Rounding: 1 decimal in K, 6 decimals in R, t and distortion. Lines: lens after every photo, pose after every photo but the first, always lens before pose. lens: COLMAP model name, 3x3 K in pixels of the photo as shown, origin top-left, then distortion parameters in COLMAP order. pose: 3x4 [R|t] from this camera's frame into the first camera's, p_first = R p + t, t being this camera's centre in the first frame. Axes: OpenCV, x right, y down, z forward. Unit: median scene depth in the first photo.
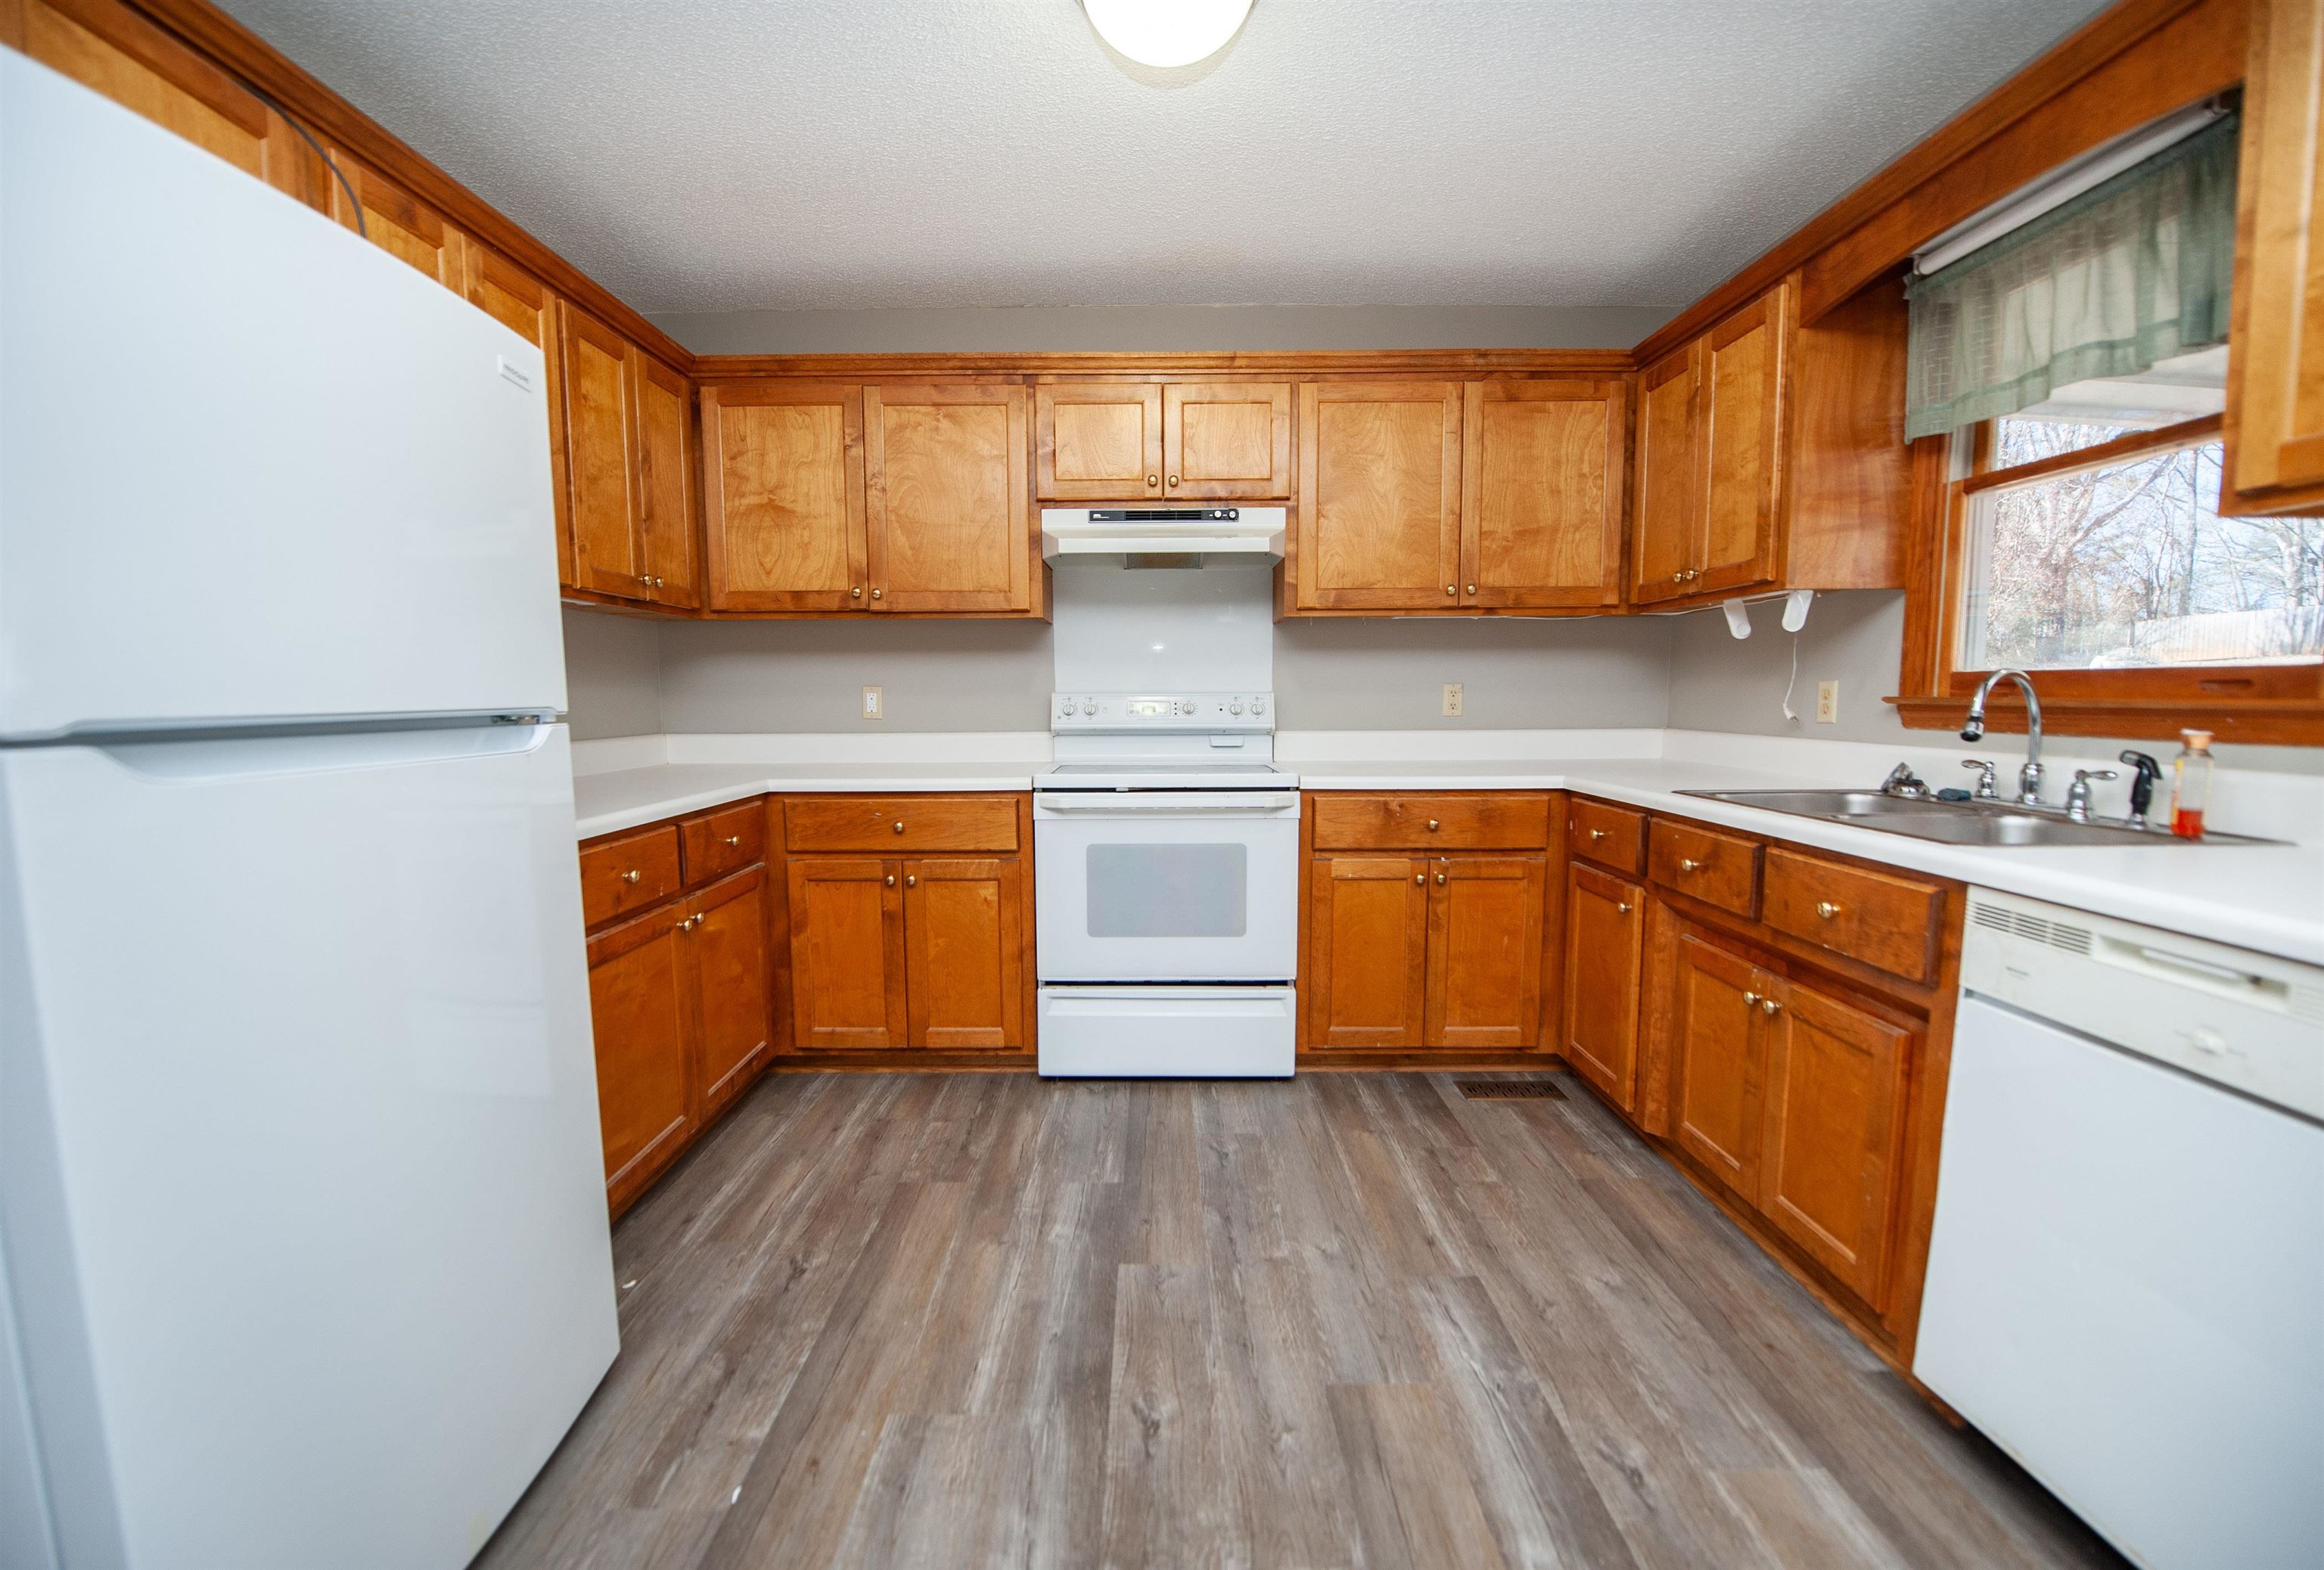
lens RADIAL K [[942.9, 0, 1152.3], [0, 942.9, 794.9], [0, 0, 1]] dist [-0.001753, -0.004692]
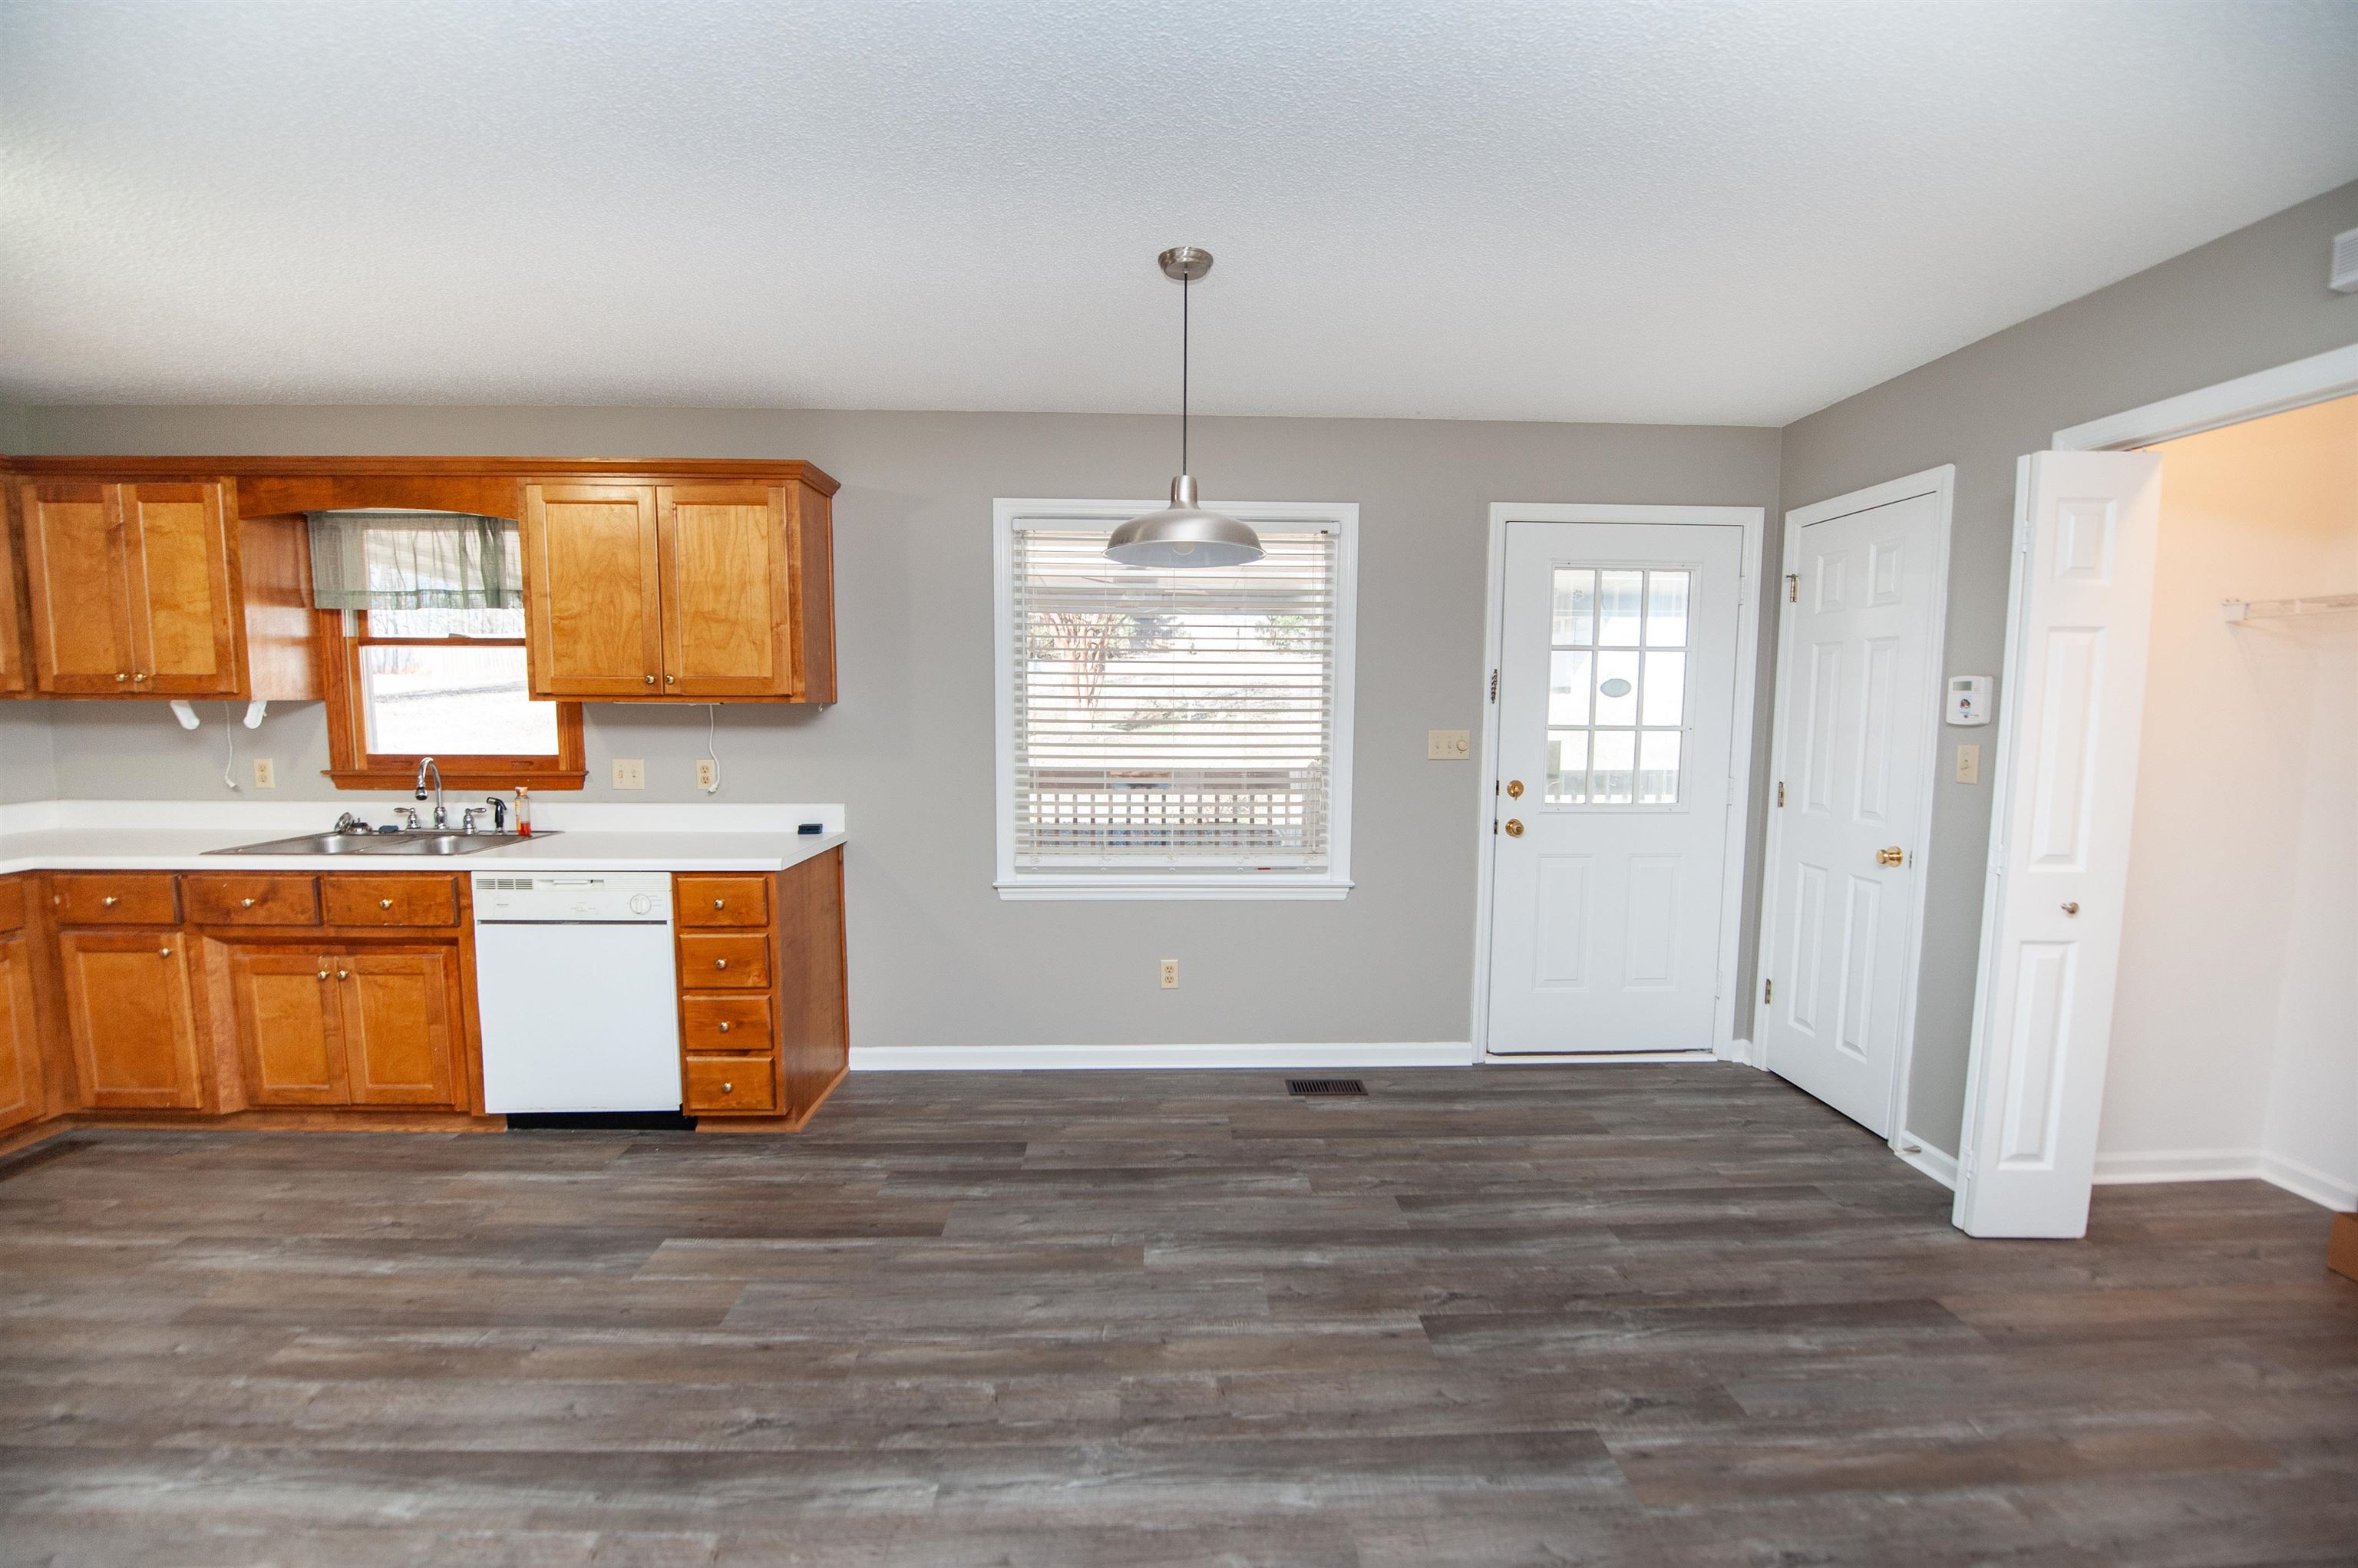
lens RADIAL K [[899.2, 0, 1179.0], [0, 899.2, 784.0], [0, 0, 1]] dist [-0.000595, -0.006373]
pose [[-0.045960, -0.077779, 0.995911, -0.781402], [0.098636, 0.991739, 0.082005, -0.070466], [-0.994062, 0.102002, -0.037908, -0.340415]]
